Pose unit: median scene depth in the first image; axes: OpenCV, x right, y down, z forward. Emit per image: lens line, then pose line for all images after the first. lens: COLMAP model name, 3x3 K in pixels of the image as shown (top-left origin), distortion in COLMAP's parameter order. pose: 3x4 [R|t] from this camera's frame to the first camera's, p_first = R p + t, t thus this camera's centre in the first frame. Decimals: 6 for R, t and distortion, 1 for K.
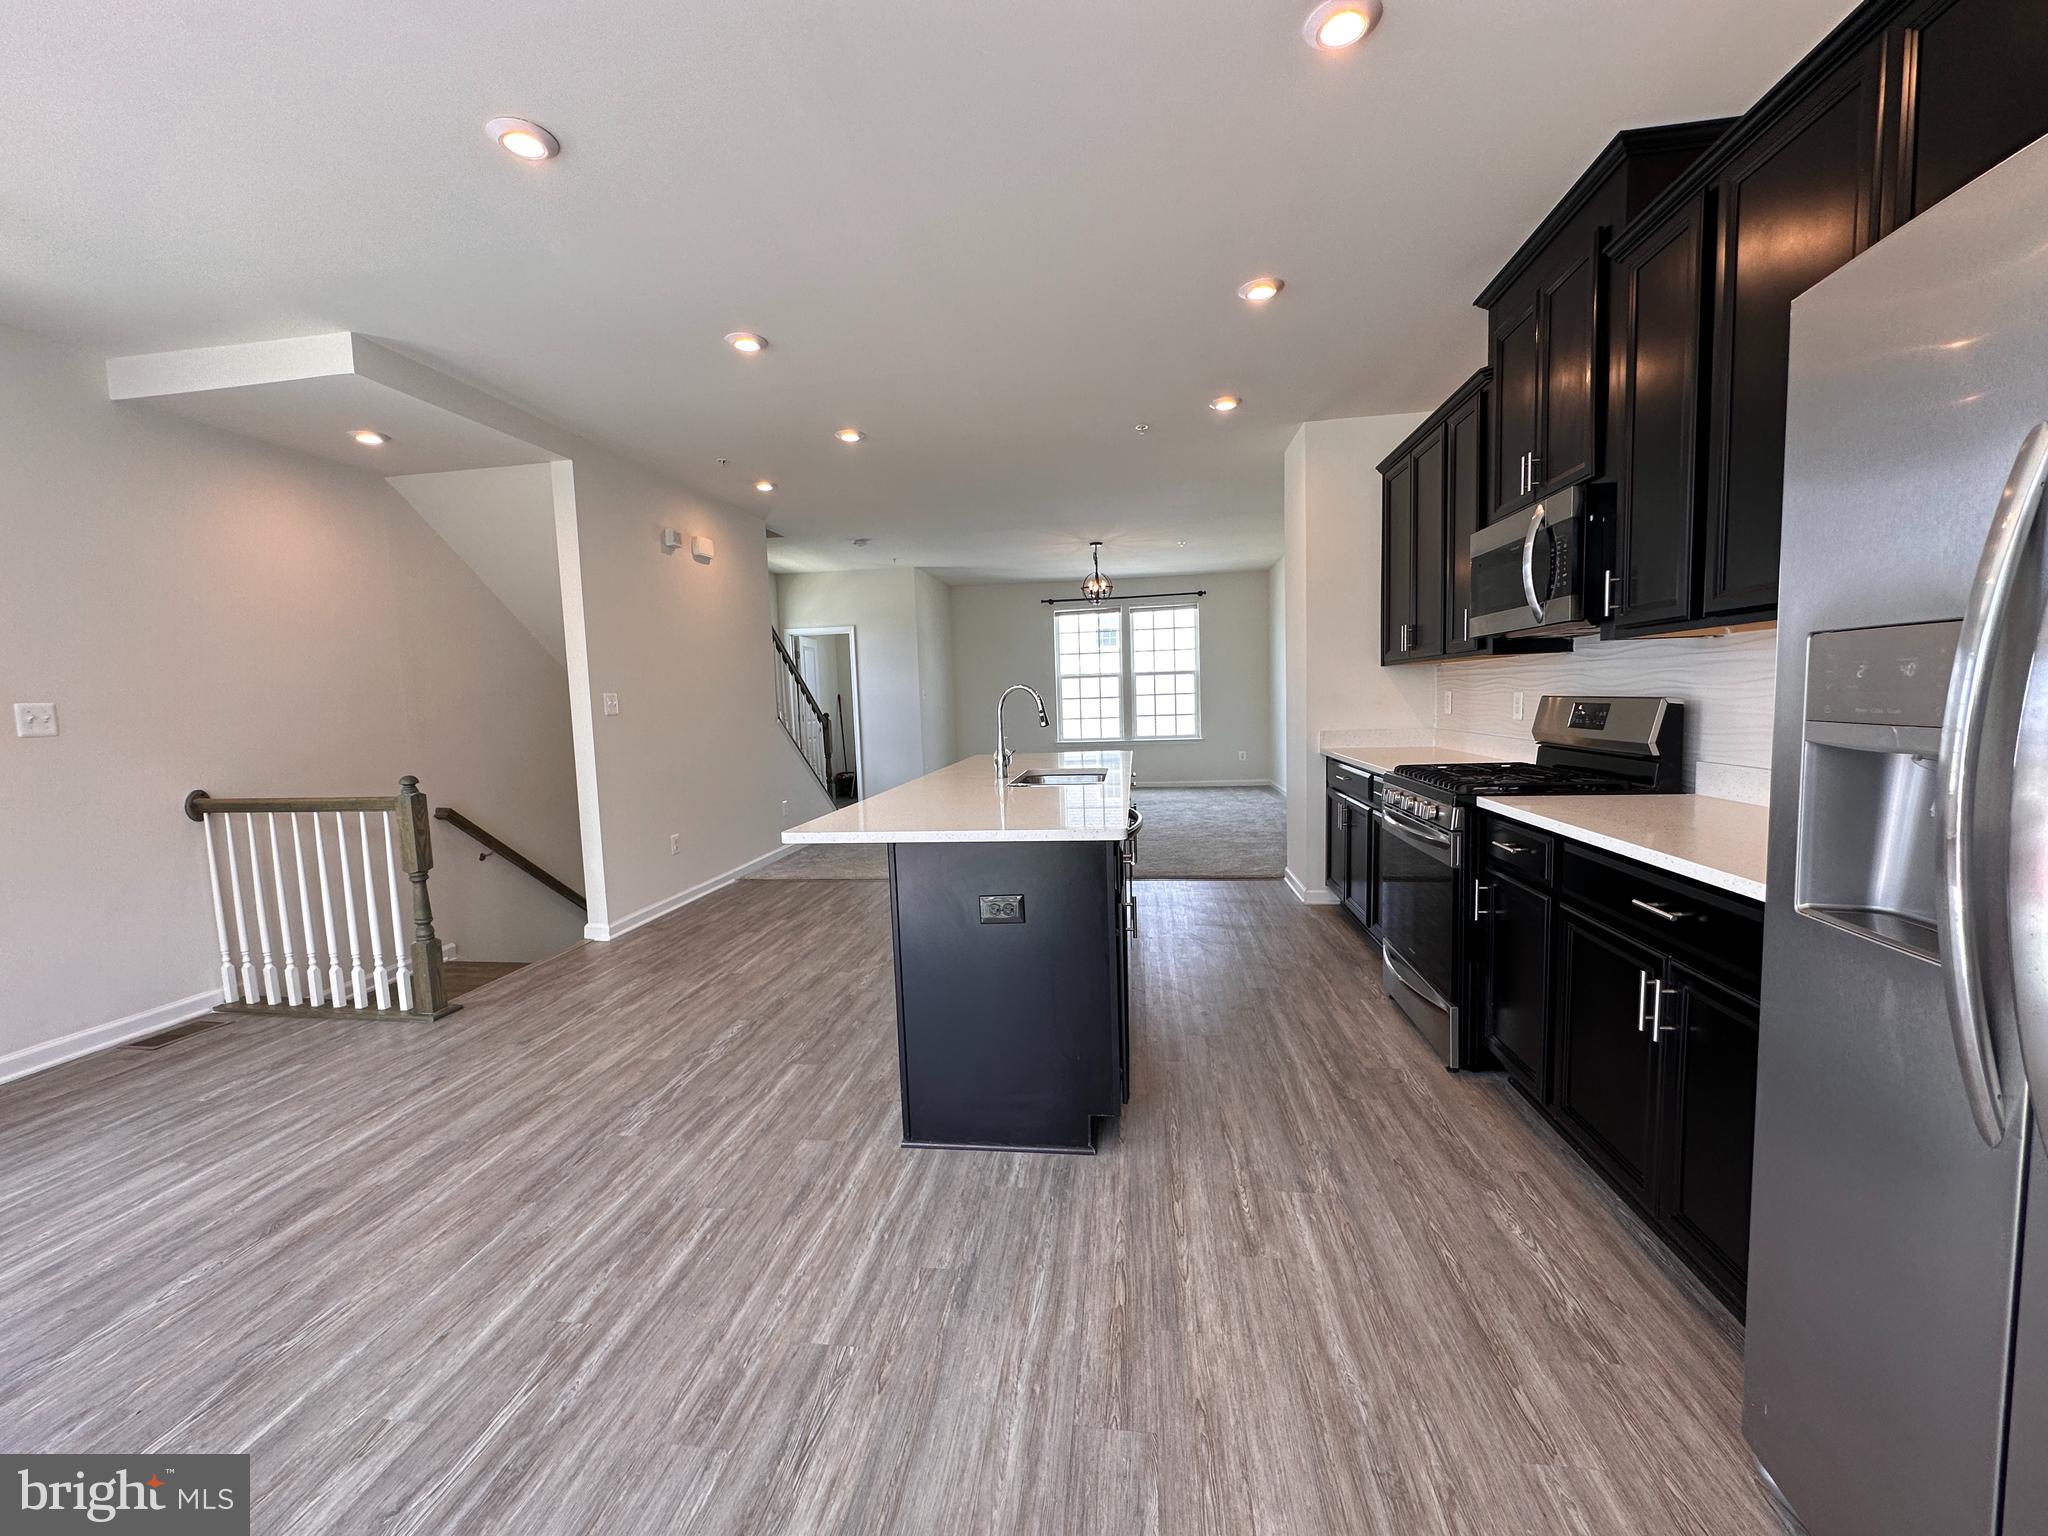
lens RADIAL K [[819.3, 0, 1022.0], [0, 819.3, 768.6], [0, 0, 1]] dist [-0.002673, 0.000246]
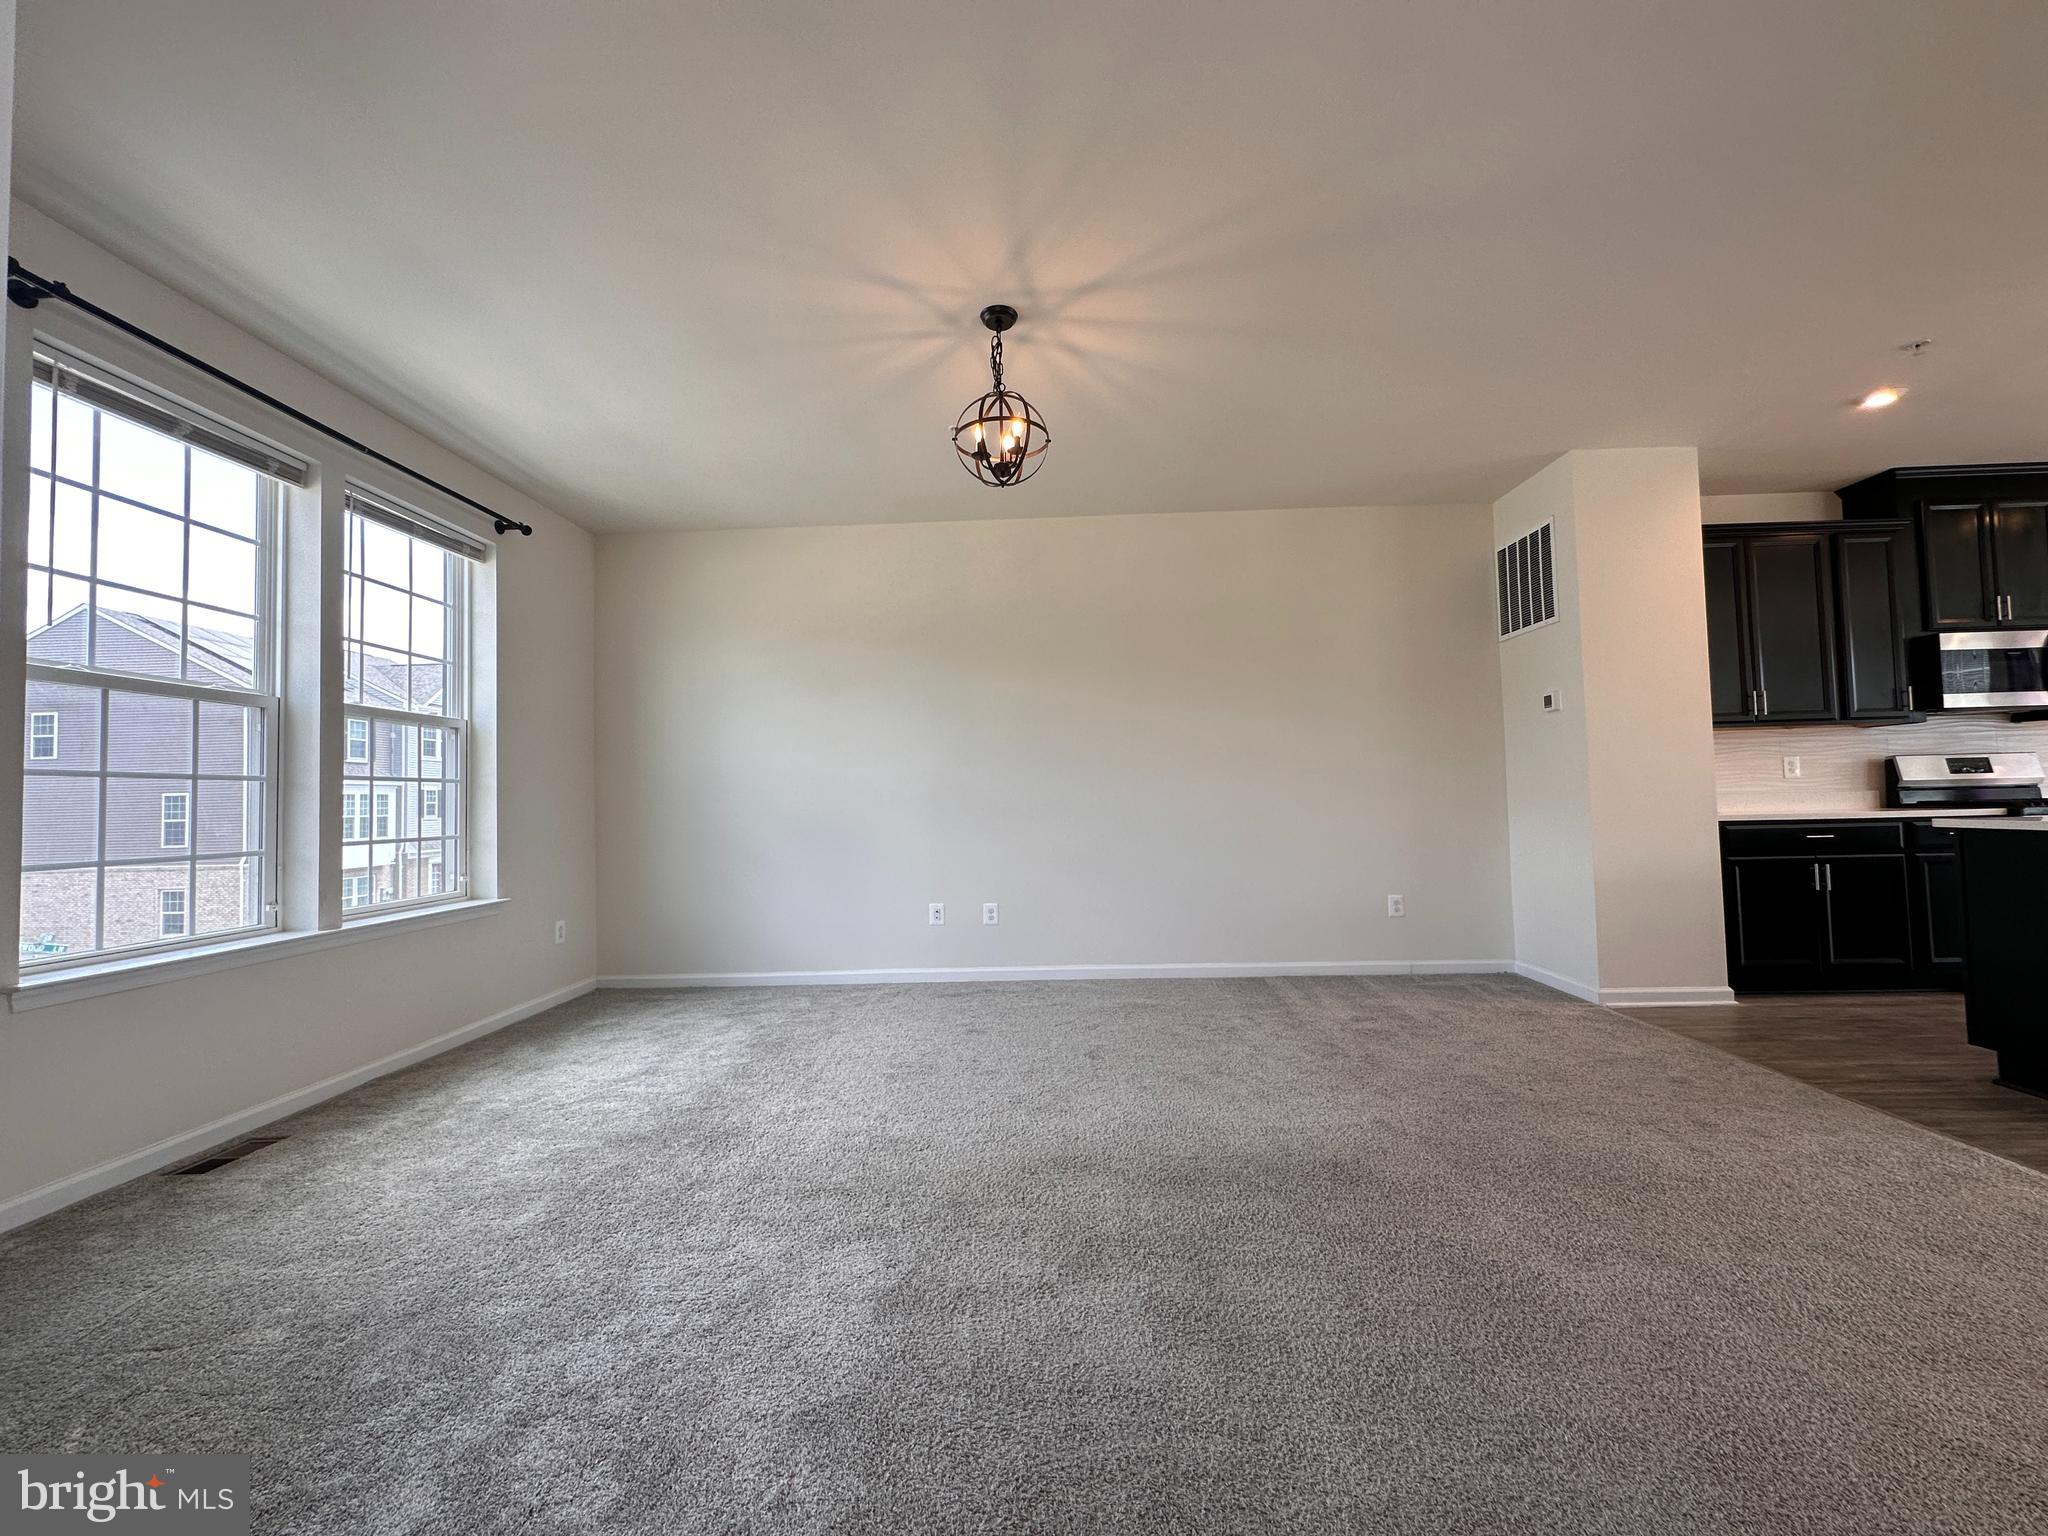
lens RADIAL K [[819.3, 0, 1022.0], [0, 819.3, 768.6], [0, 0, 1]] dist [-0.002673, 0.000246]
pose [[-0.109045, 0.069189, 0.991626, -0.662093], [0.113709, 0.991895, -0.056704, -0.169937], [-0.987512, 0.106573, -0.116028, 2.864506]]
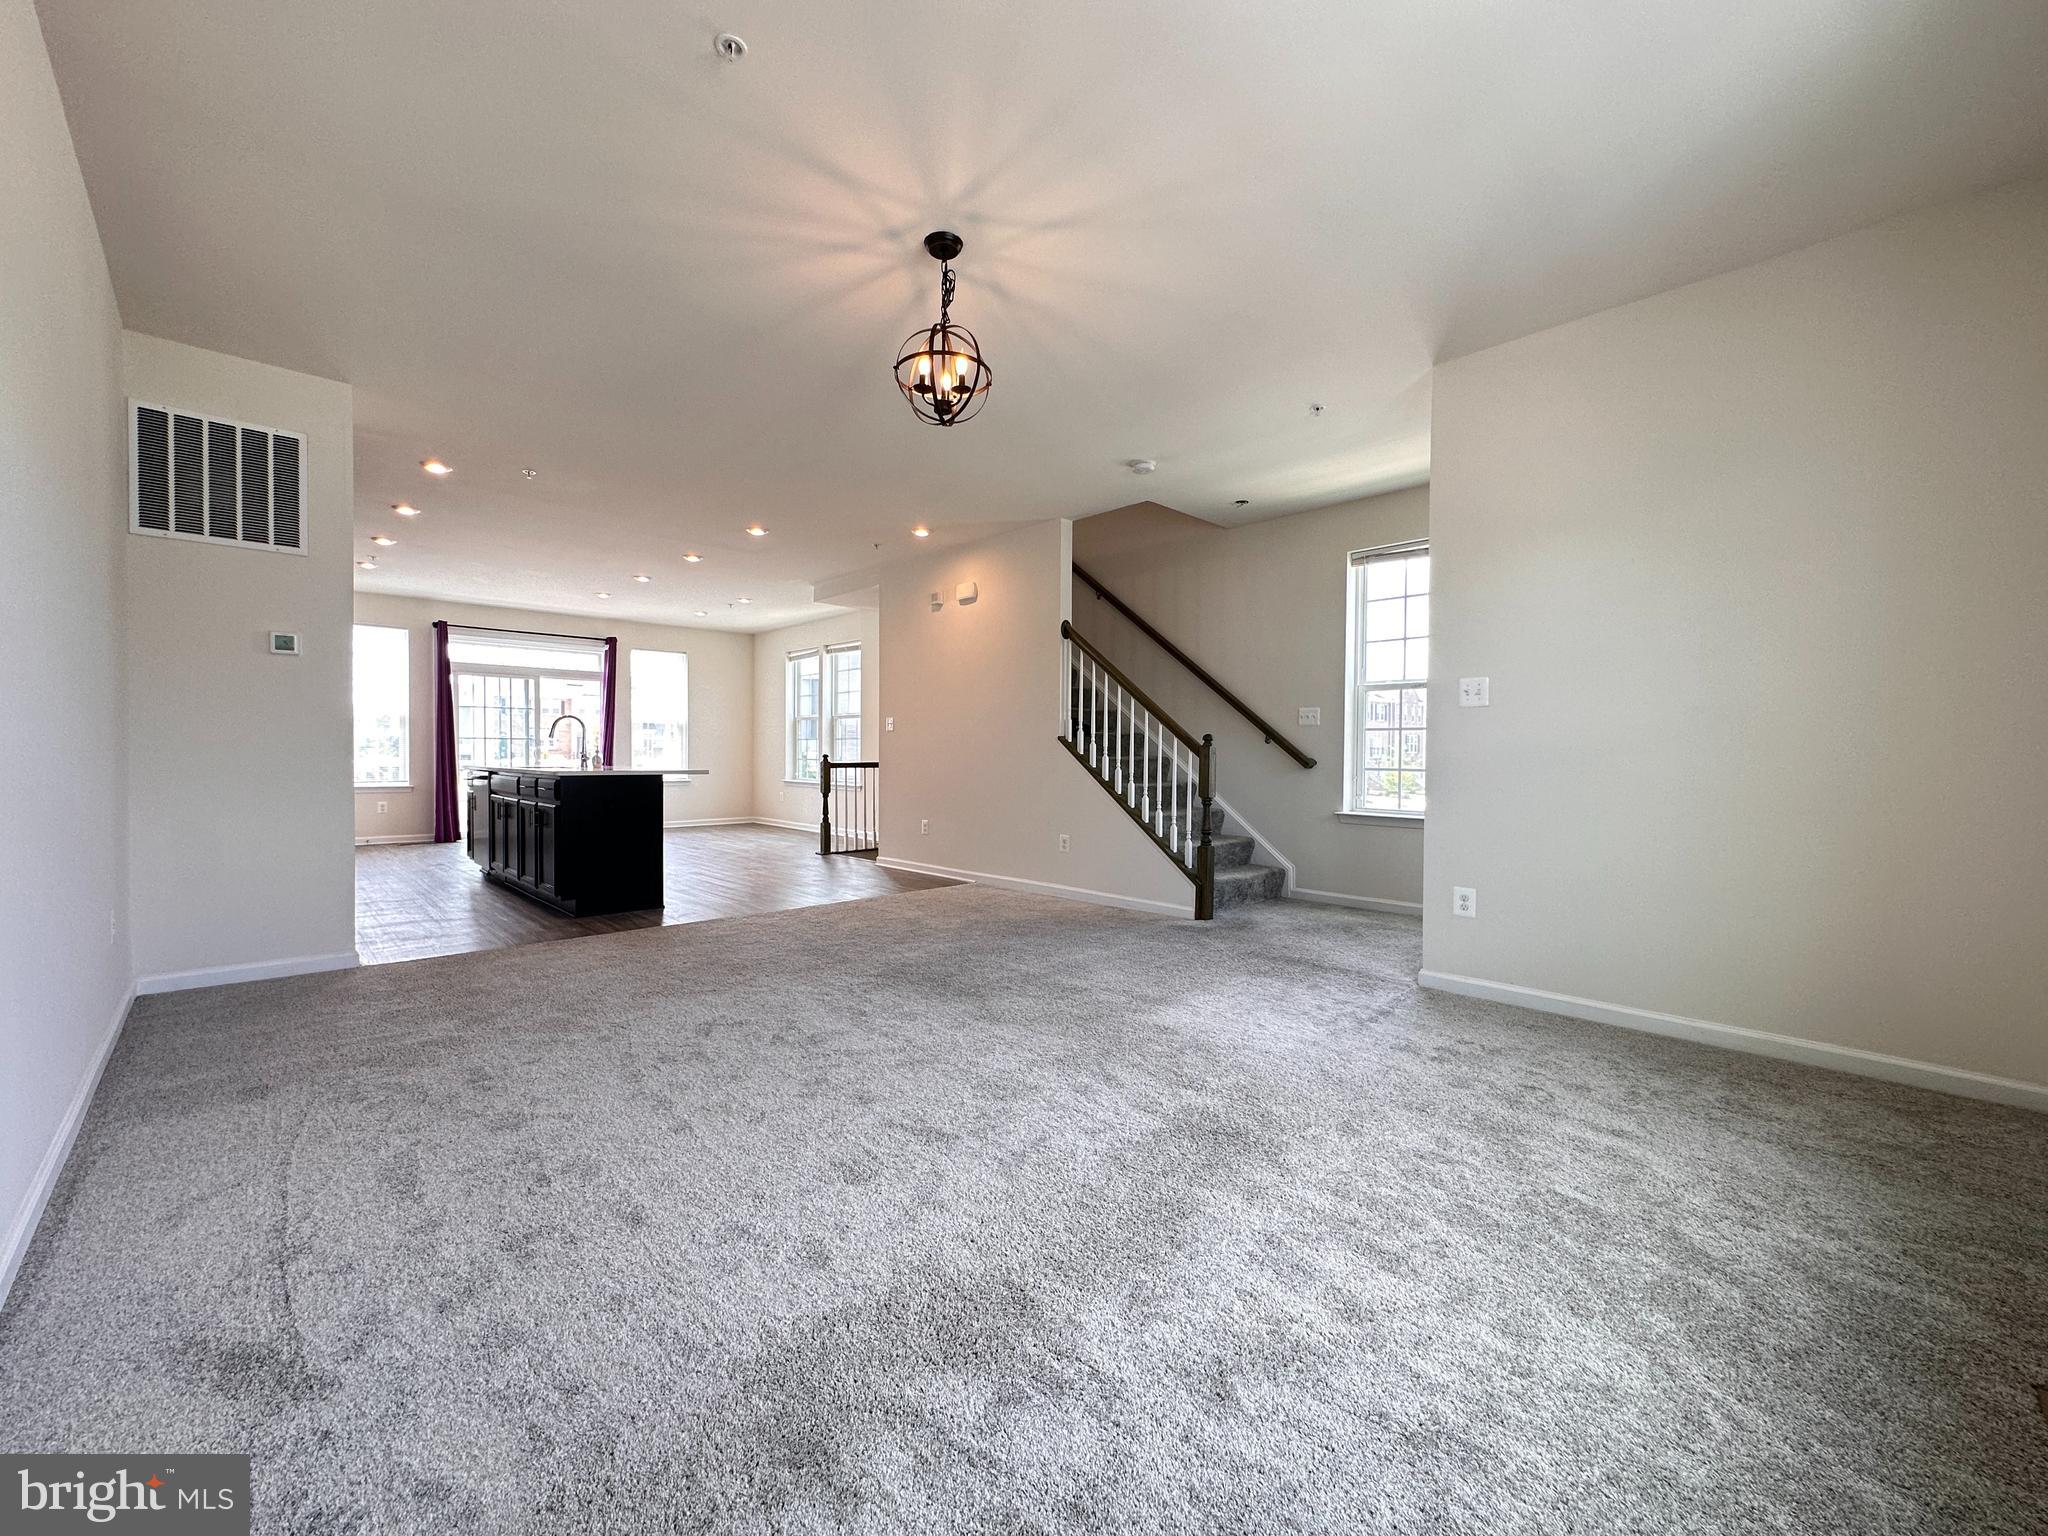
lens RADIAL K [[819.3, 0, 1022.0], [0, 819.3, 768.6], [0, 0, 1]] dist [-0.002673, 0.000246]
pose [[-0.610033, 0.046412, -0.791015, 0.985934], [-0.054720, 0.993432, 0.100489, -0.263608], [0.790484, 0.104586, -0.603487, 3.422303]]
